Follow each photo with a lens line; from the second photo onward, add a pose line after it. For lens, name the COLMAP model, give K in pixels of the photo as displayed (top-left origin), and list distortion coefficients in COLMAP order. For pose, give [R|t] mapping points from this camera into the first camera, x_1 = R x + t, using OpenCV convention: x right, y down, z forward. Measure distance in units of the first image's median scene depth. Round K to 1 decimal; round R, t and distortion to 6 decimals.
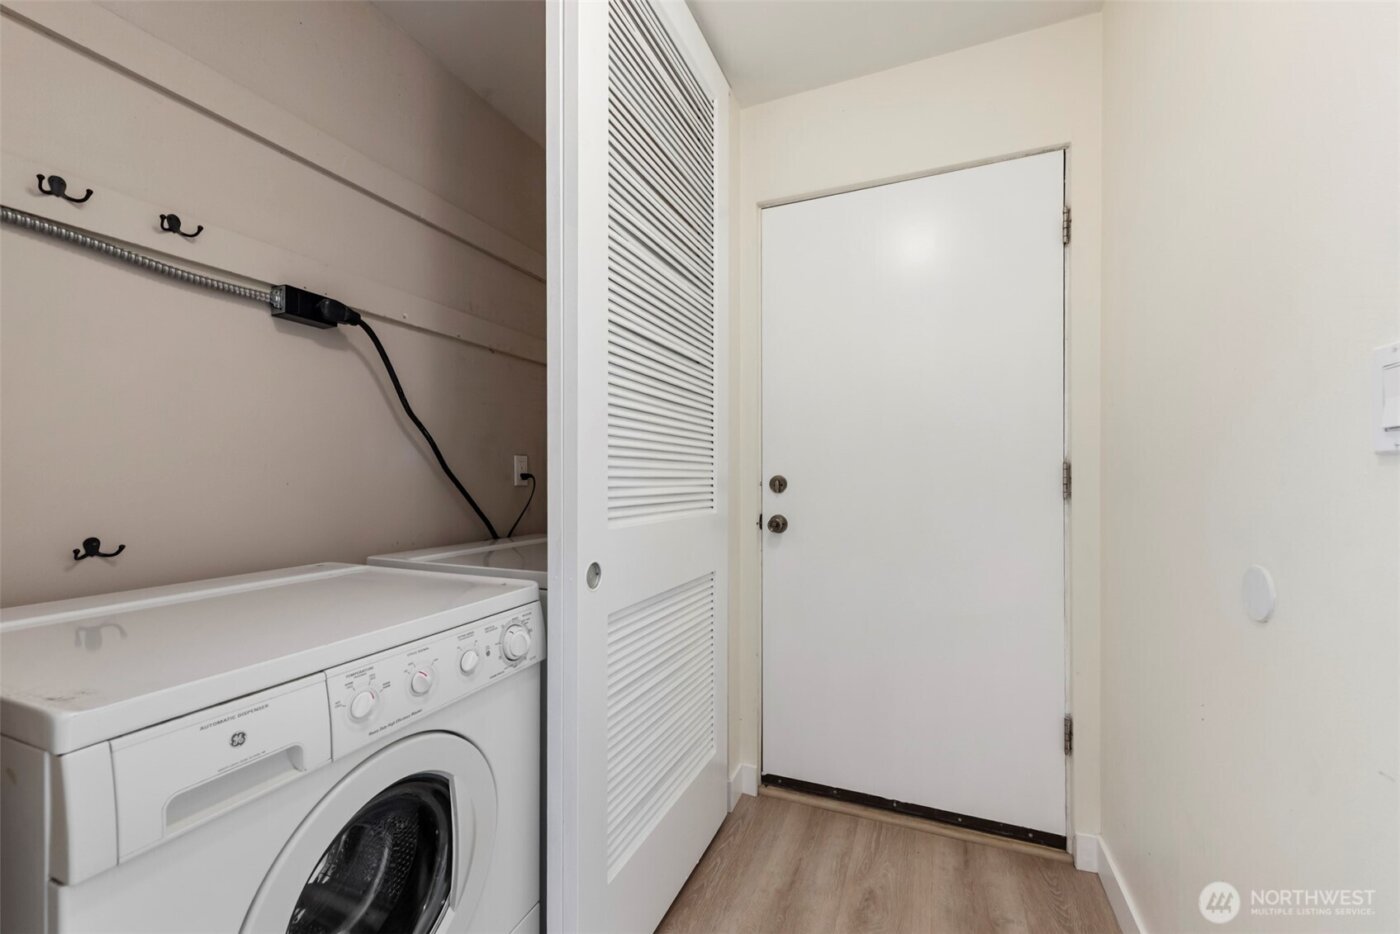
lens RADIAL K [[548.3, 0, 697.8], [0, 548.3, 470.5], [0, 0, 1]] dist [0.001102, 0.000489]
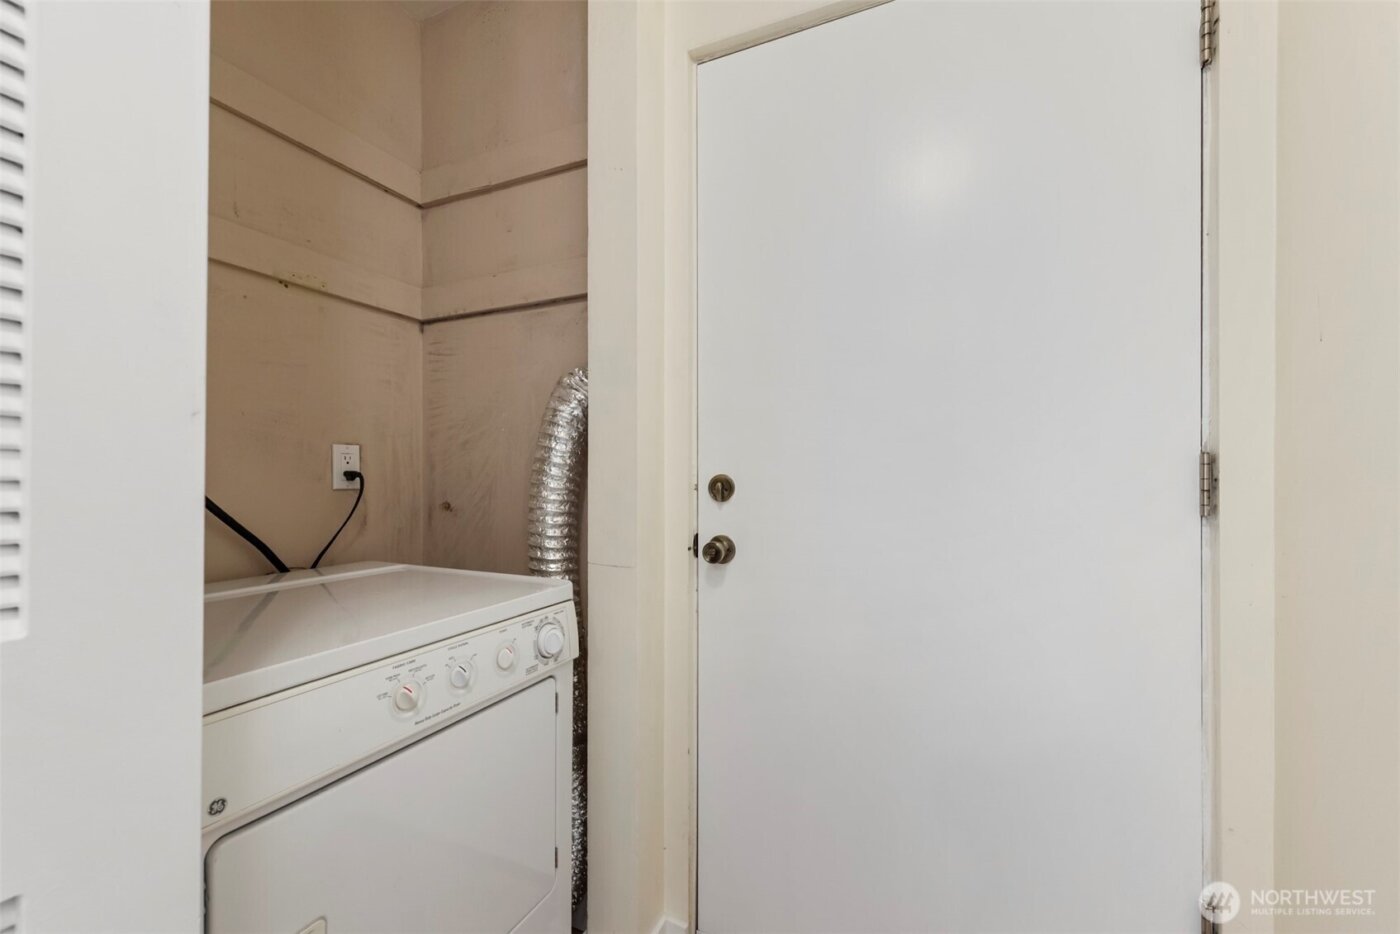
lens RADIAL K [[548.3, 0, 708.6], [0, 548.3, 473.8], [0, 0, 1]] dist [0.001102, 0.000489]
pose [[0.999450, 0.001253, -0.033138, 0.154007], [-0.001107, 0.999990, 0.004427, 0.005214], [0.033143, -0.004388, 0.999441, 0.359353]]
